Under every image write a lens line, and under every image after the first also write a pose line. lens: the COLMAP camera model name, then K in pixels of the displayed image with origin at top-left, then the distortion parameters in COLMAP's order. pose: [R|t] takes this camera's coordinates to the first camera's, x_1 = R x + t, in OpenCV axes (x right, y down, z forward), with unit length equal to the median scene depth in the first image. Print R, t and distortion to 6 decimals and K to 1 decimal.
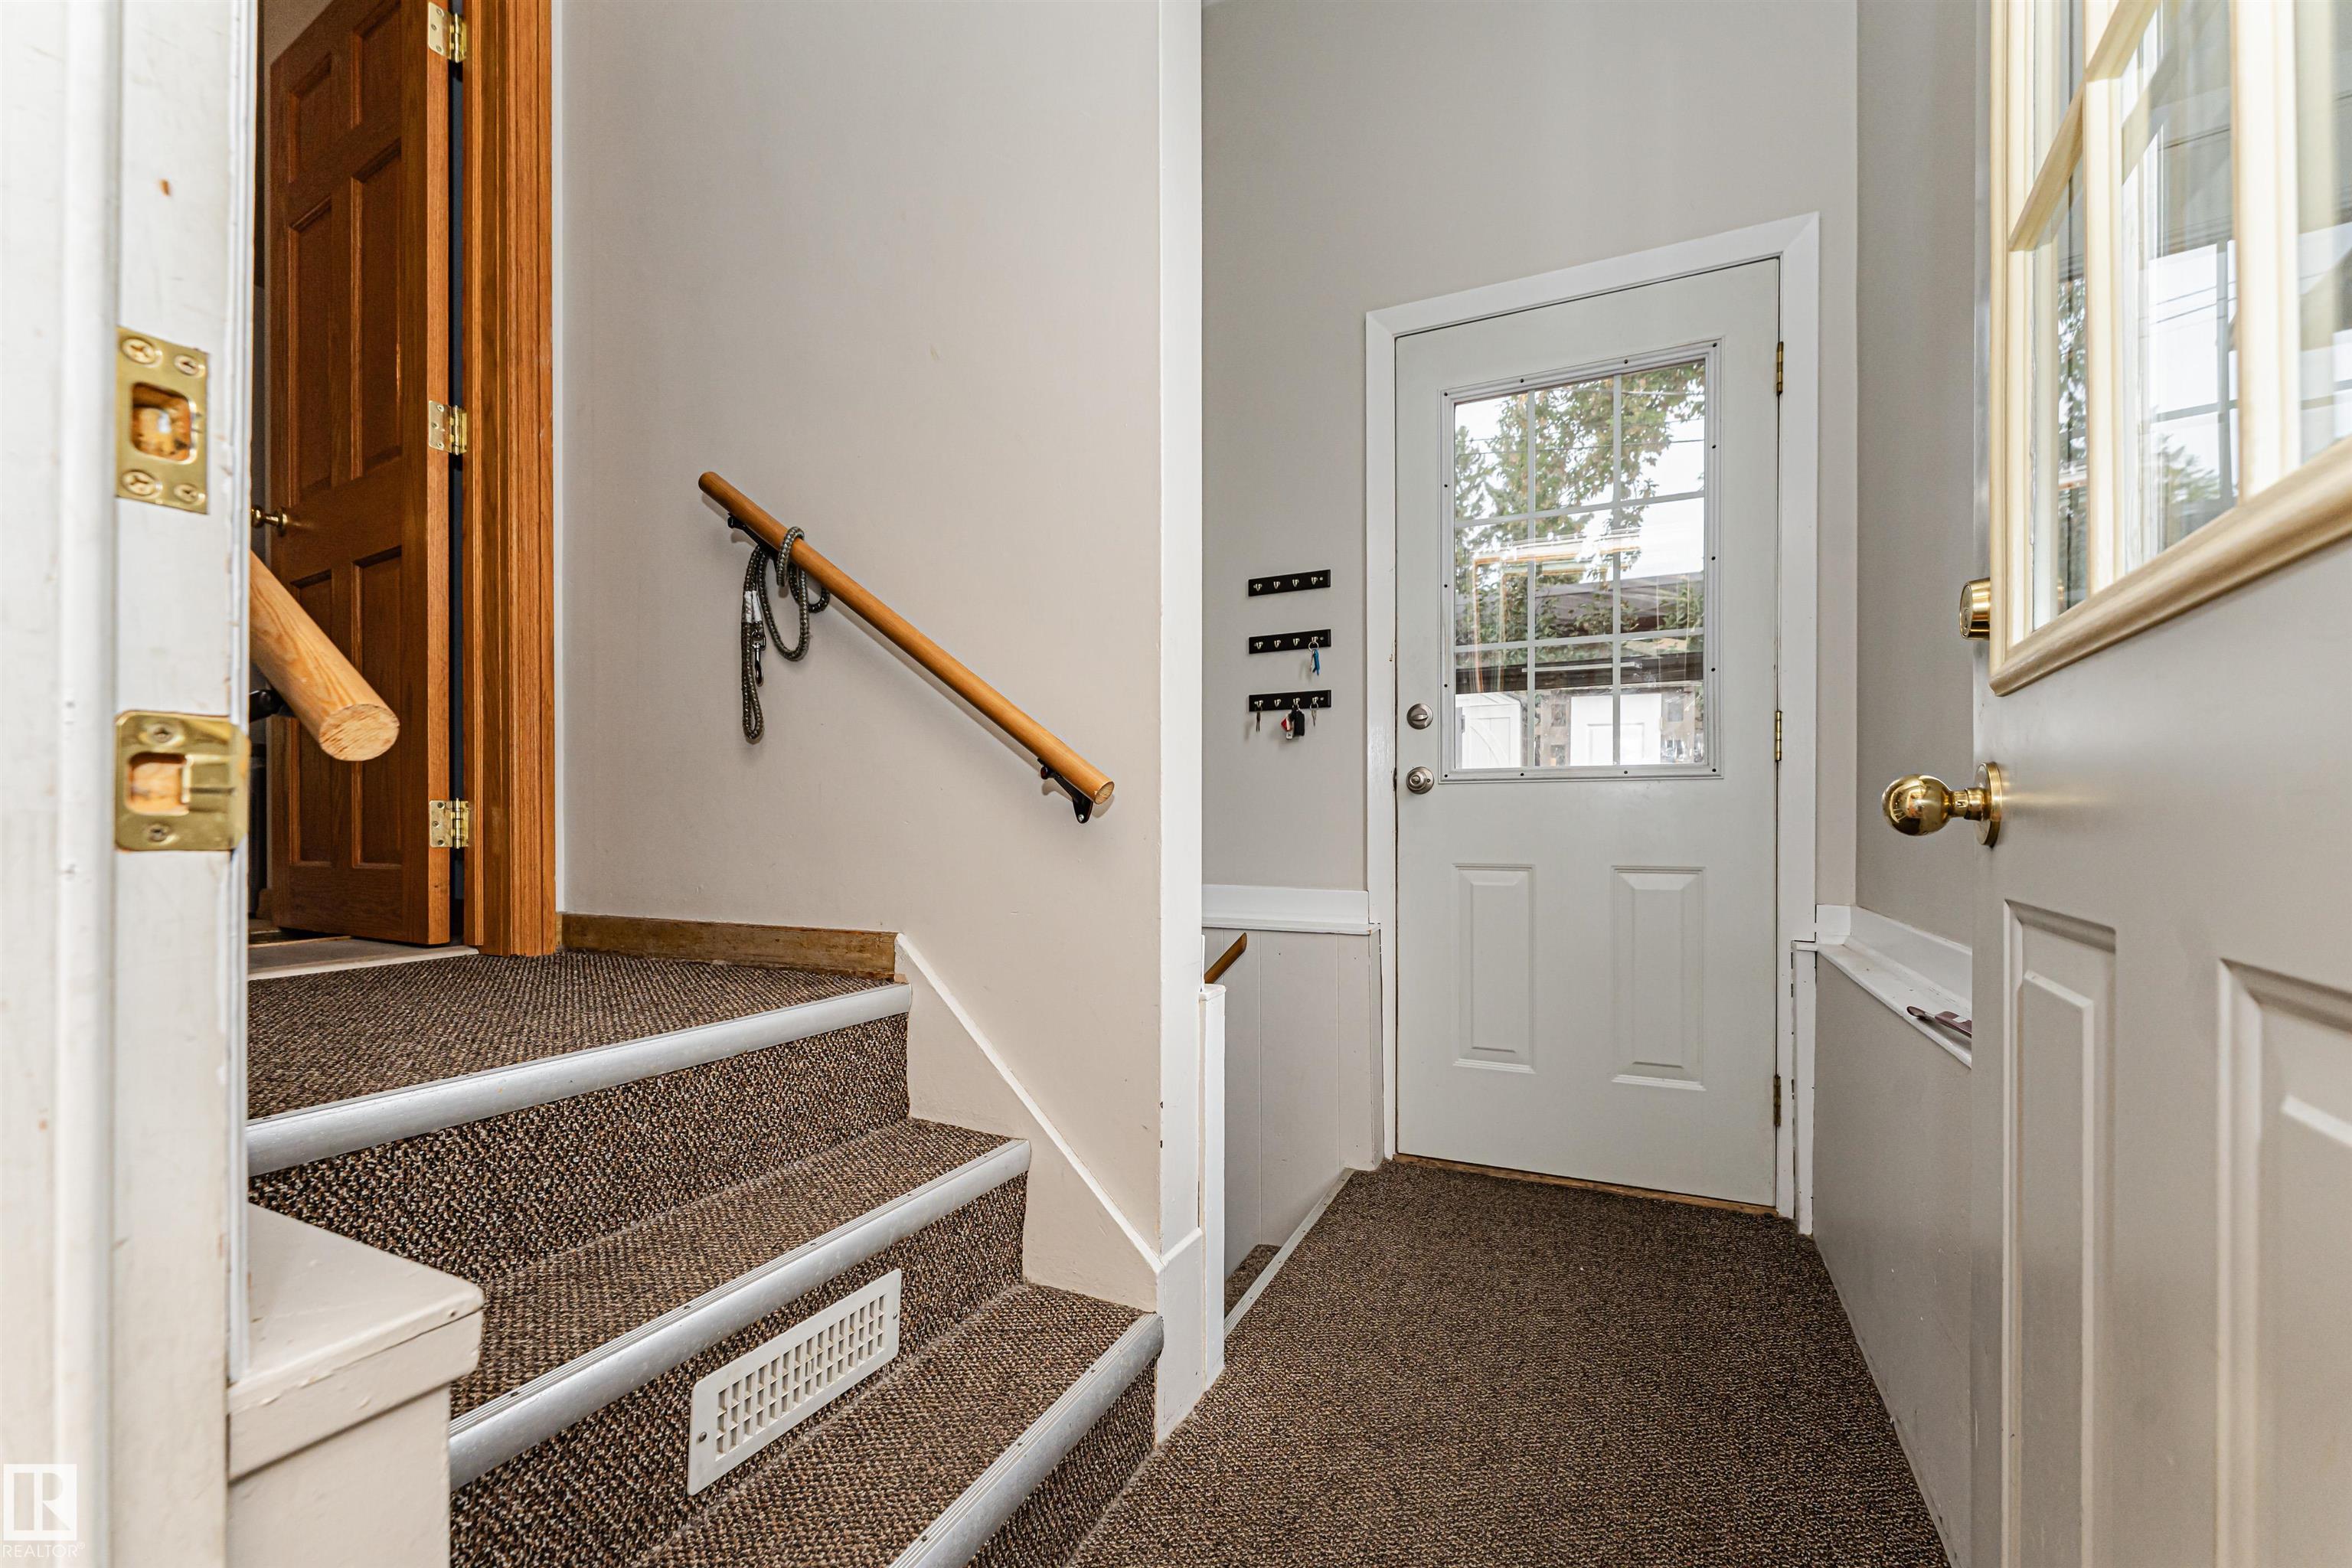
lens RADIAL K [[941.3, 0, 1176.0], [0, 941.3, 784.0], [0, 0, 1]] dist [0.001658, 0.000067]
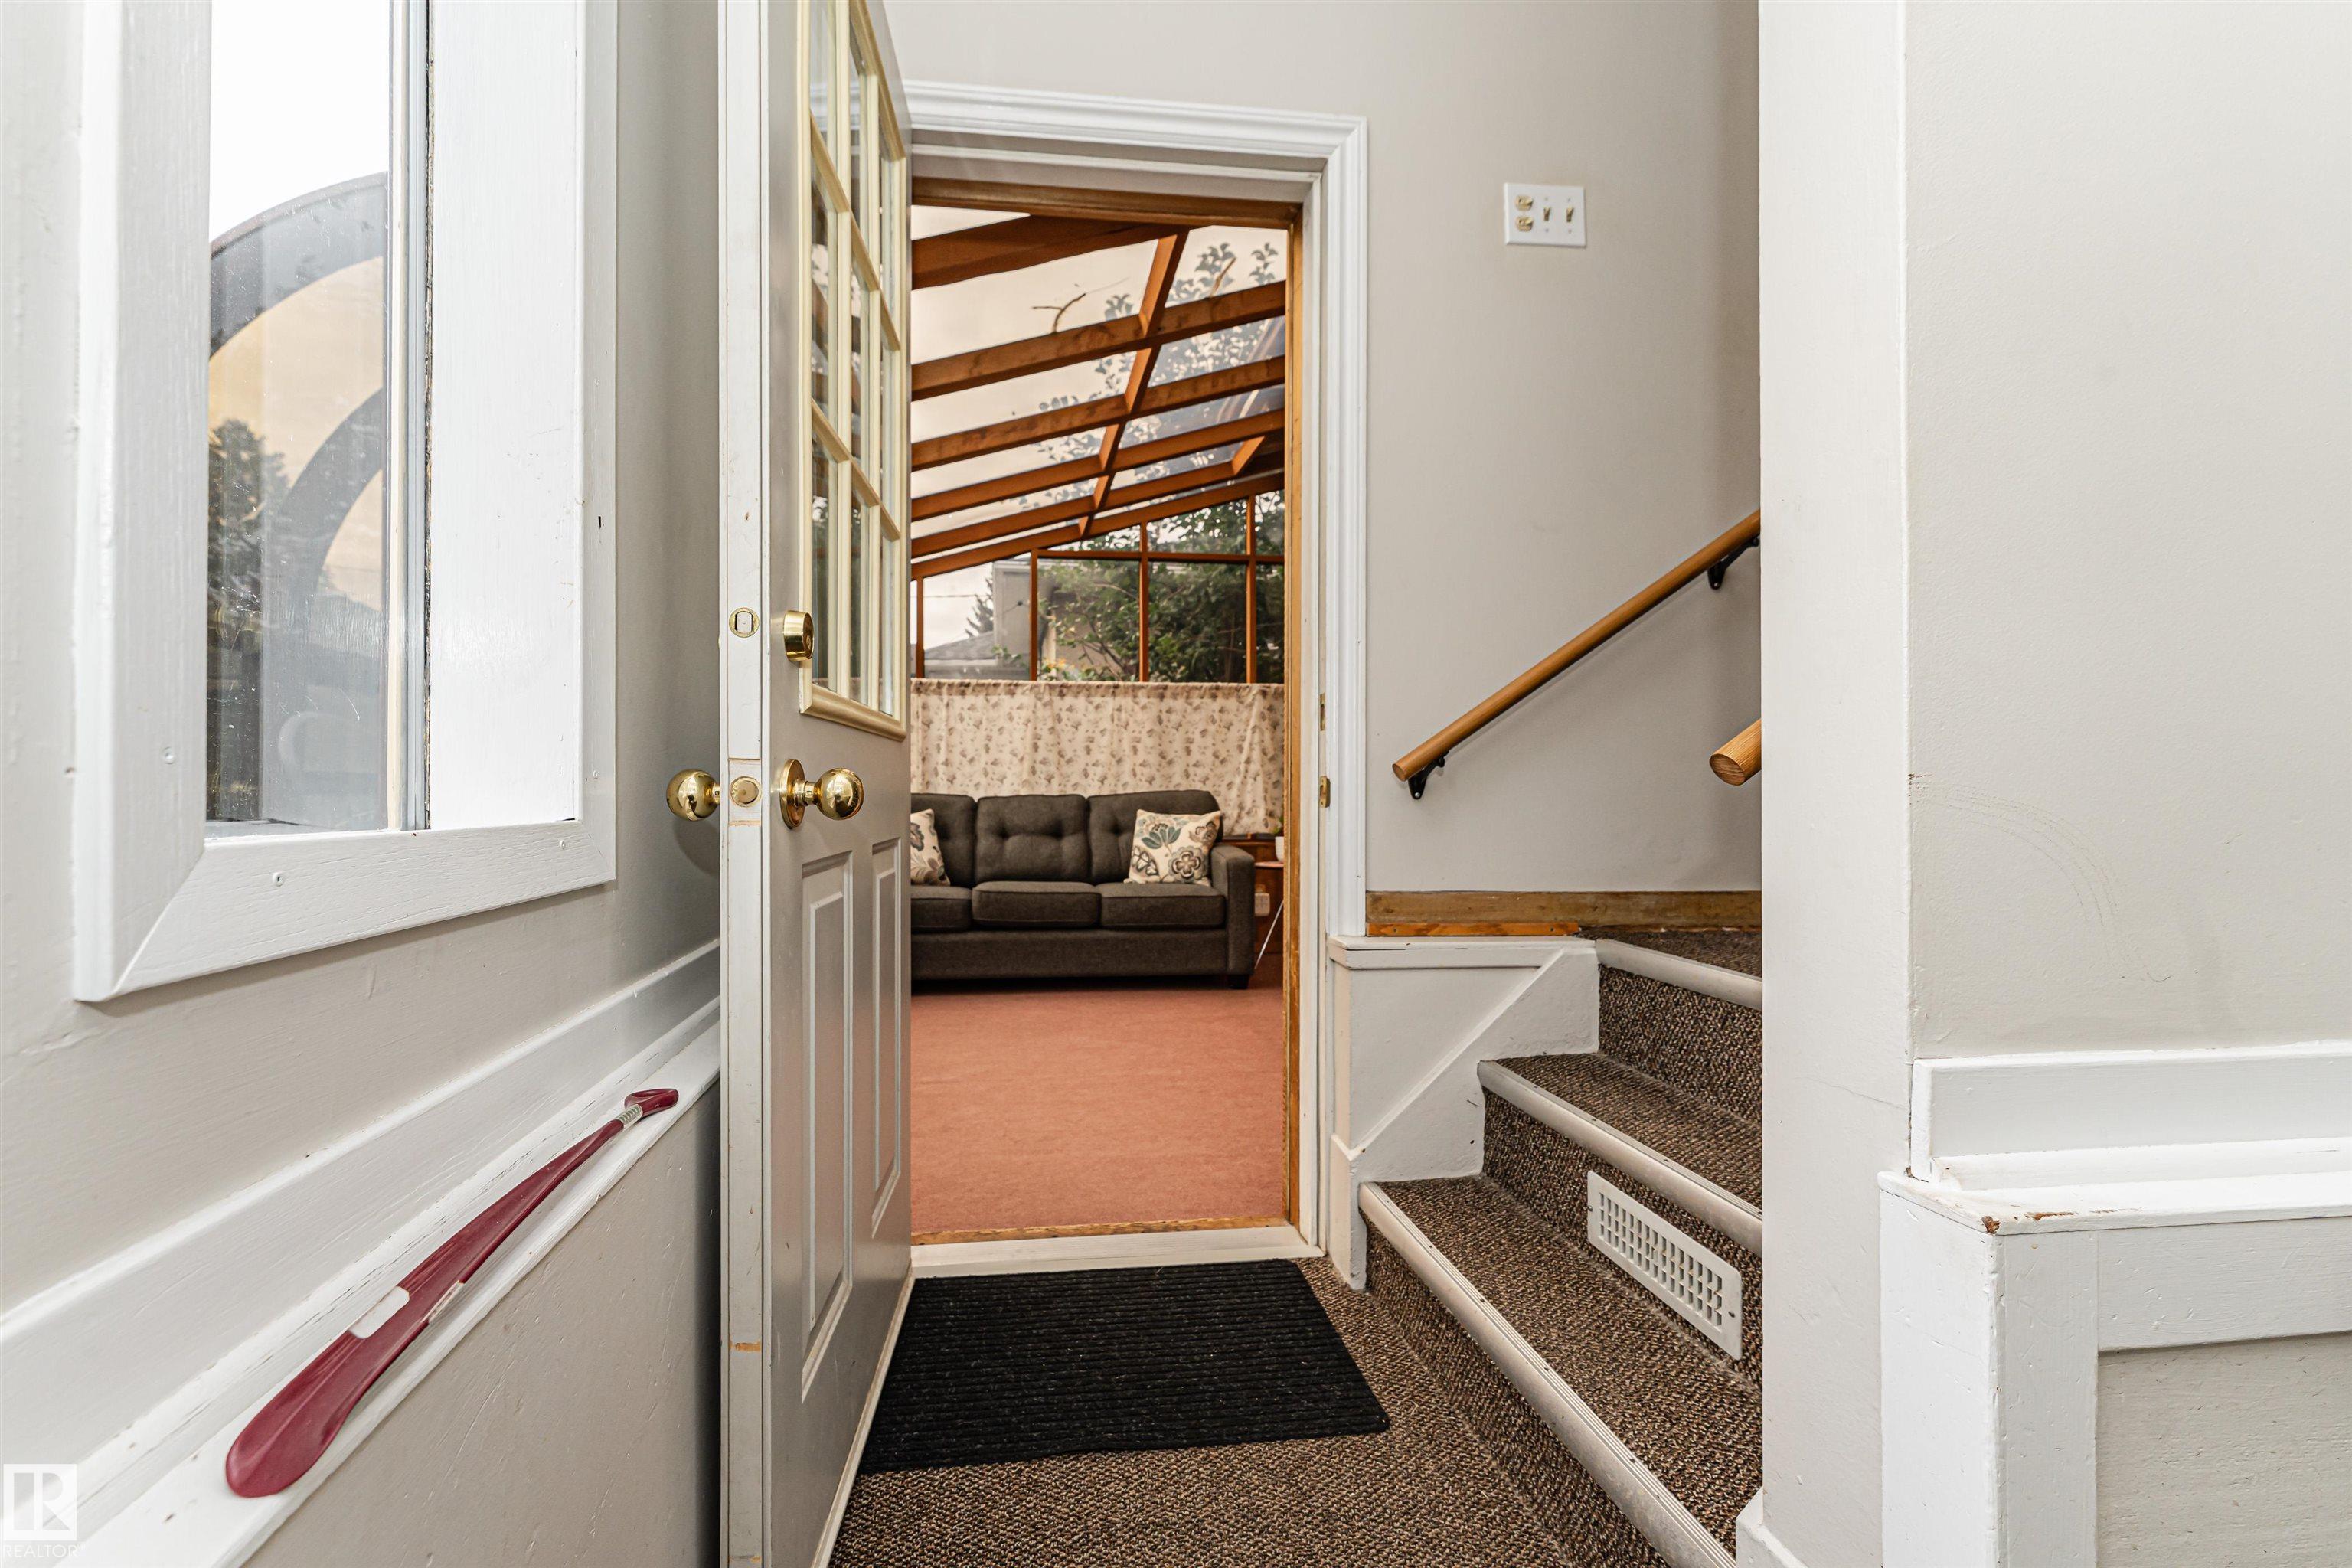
lens RADIAL K [[941.3, 0, 1176.0], [0, 941.3, 784.0], [0, 0, 1]] dist [0.001658, 0.000067]
pose [[-0.784804, 0.001892, -0.619741, 0.875204], [0.020192, 0.999543, -0.022518, 0.028968], [0.619415, -0.030186, -0.784483, 1.645378]]
